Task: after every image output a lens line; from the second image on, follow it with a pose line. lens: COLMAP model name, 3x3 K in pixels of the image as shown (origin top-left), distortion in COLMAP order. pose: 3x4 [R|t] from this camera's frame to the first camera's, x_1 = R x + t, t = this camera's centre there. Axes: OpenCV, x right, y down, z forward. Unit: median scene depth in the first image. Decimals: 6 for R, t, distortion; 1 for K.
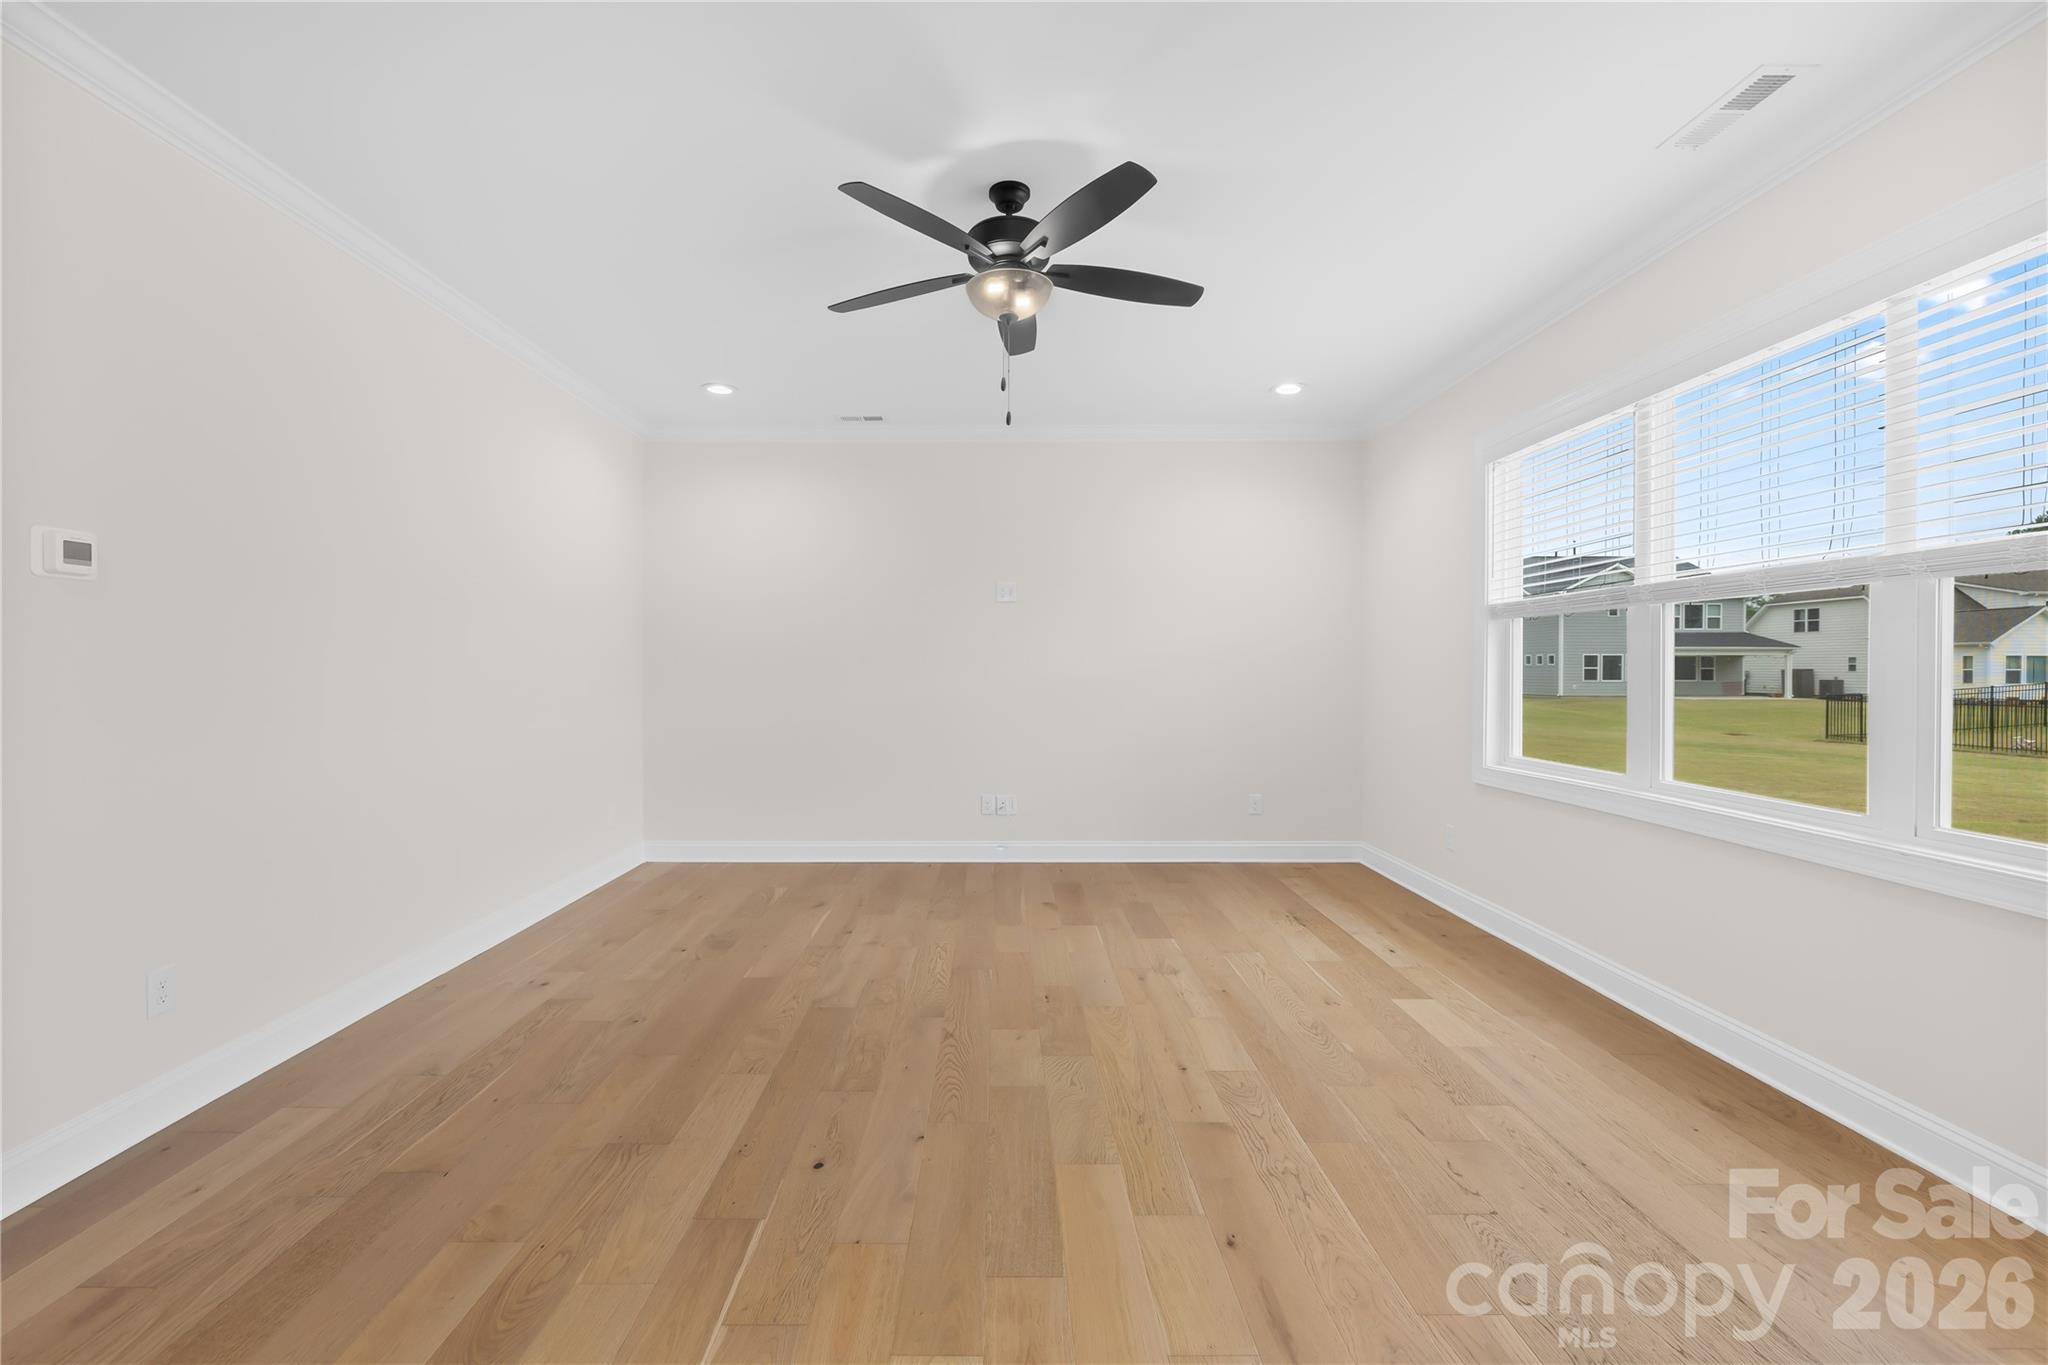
lens RADIAL K [[868.7, 0, 994.6], [0, 868.7, 677.3], [0, 0, 1]] dist [0.001019, -0.000881]
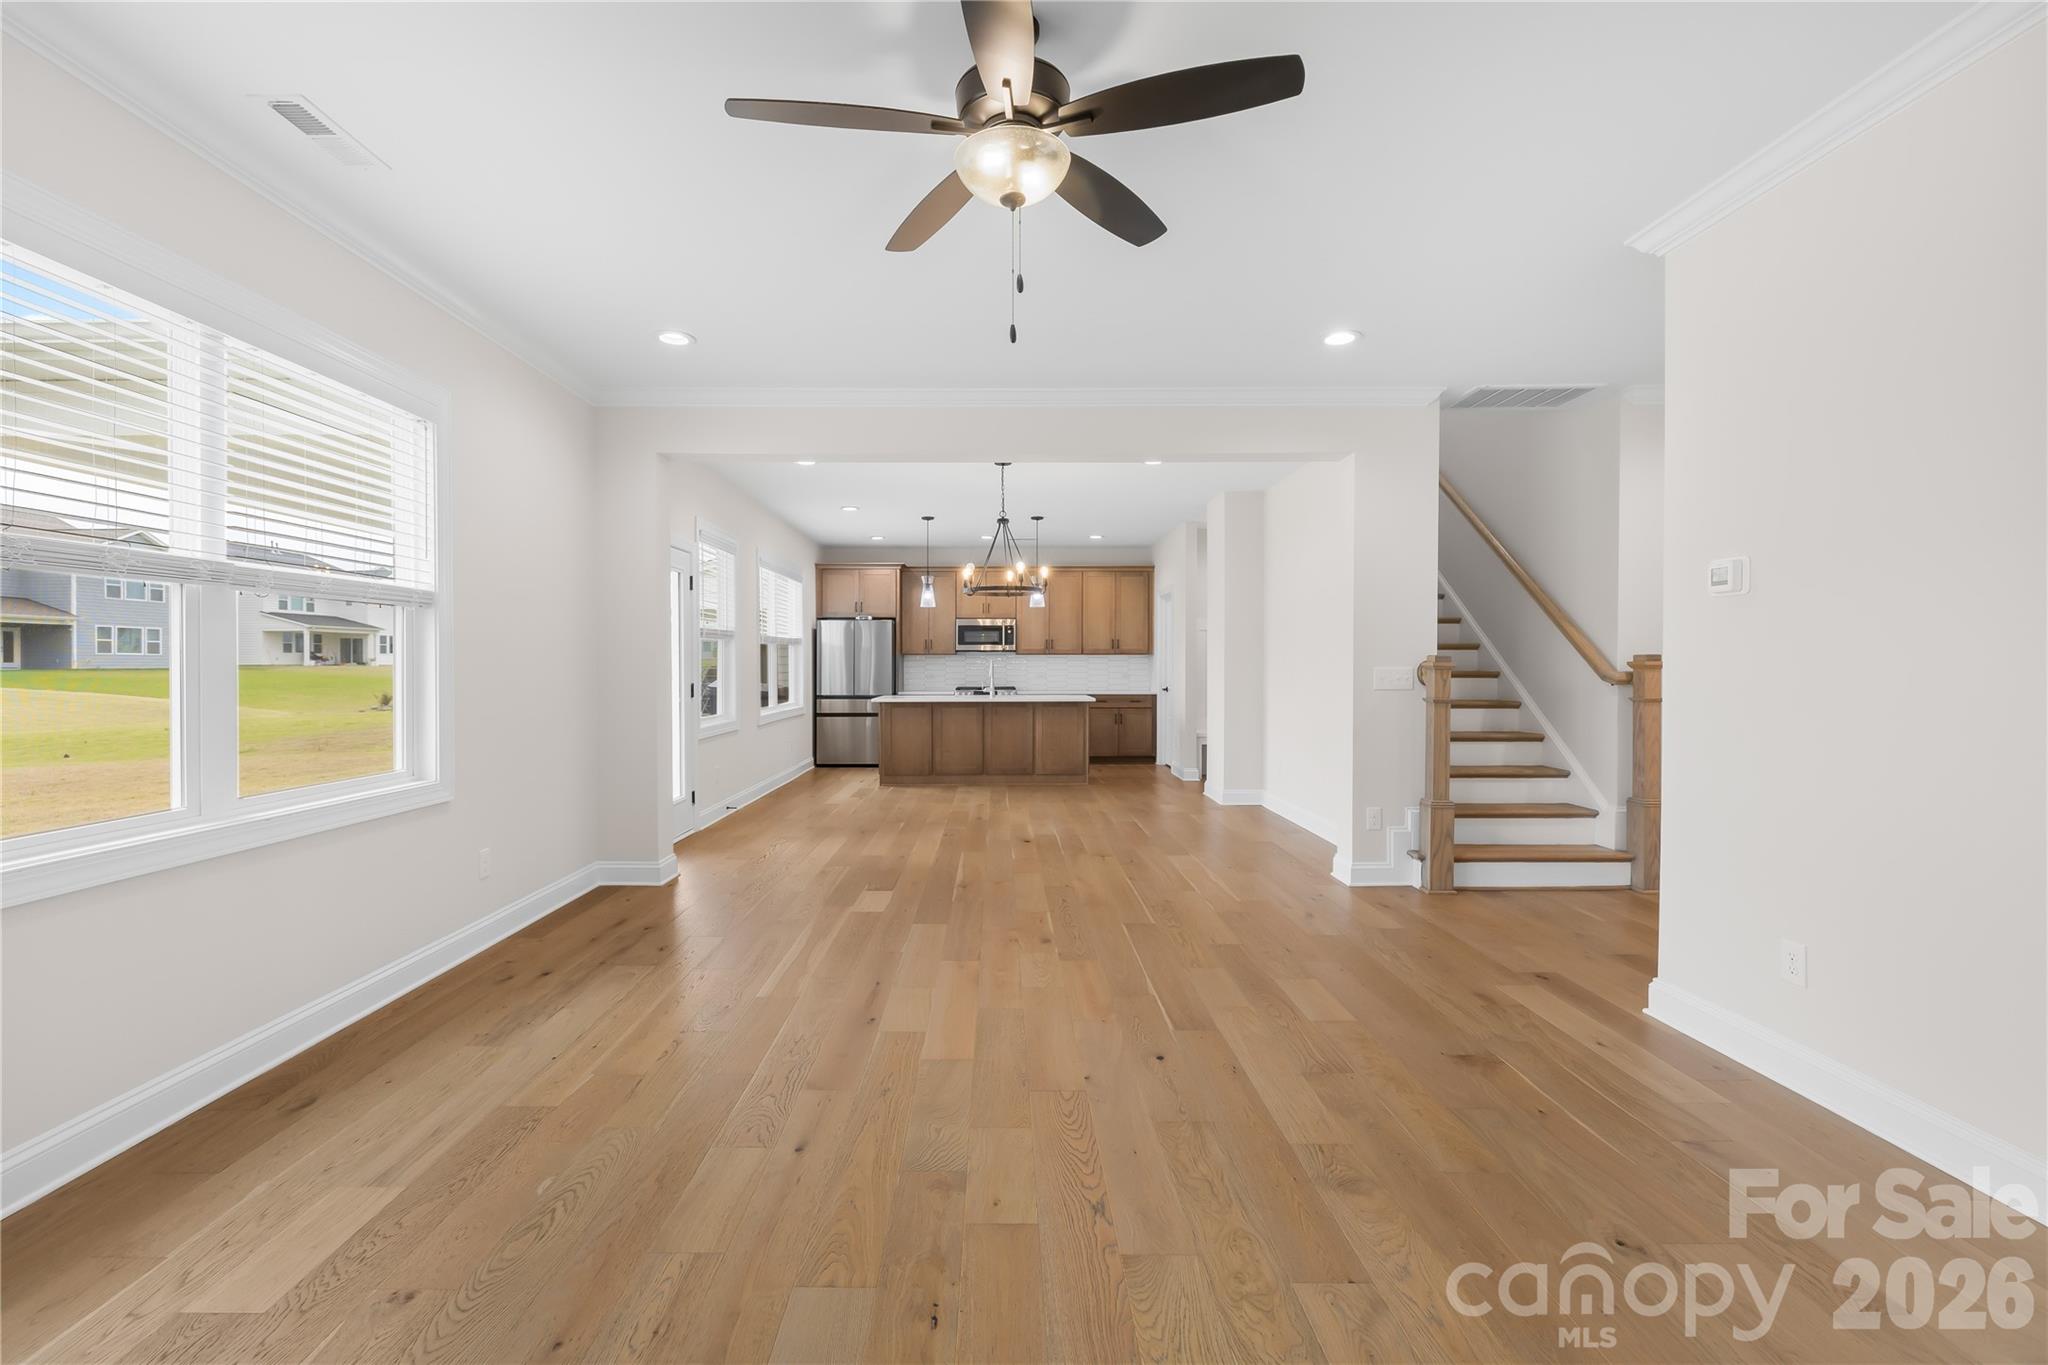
lens RADIAL K [[868.7, 0, 999.3], [0, 868.7, 683.2], [0, 0, 1]] dist [0.001019, -0.000881]
pose [[-0.999977, 0.000994, -0.006697, 0.026844], [0.000784, 0.999511, 0.031275, -0.015452], [0.006725, 0.031269, -0.999488, 1.537579]]
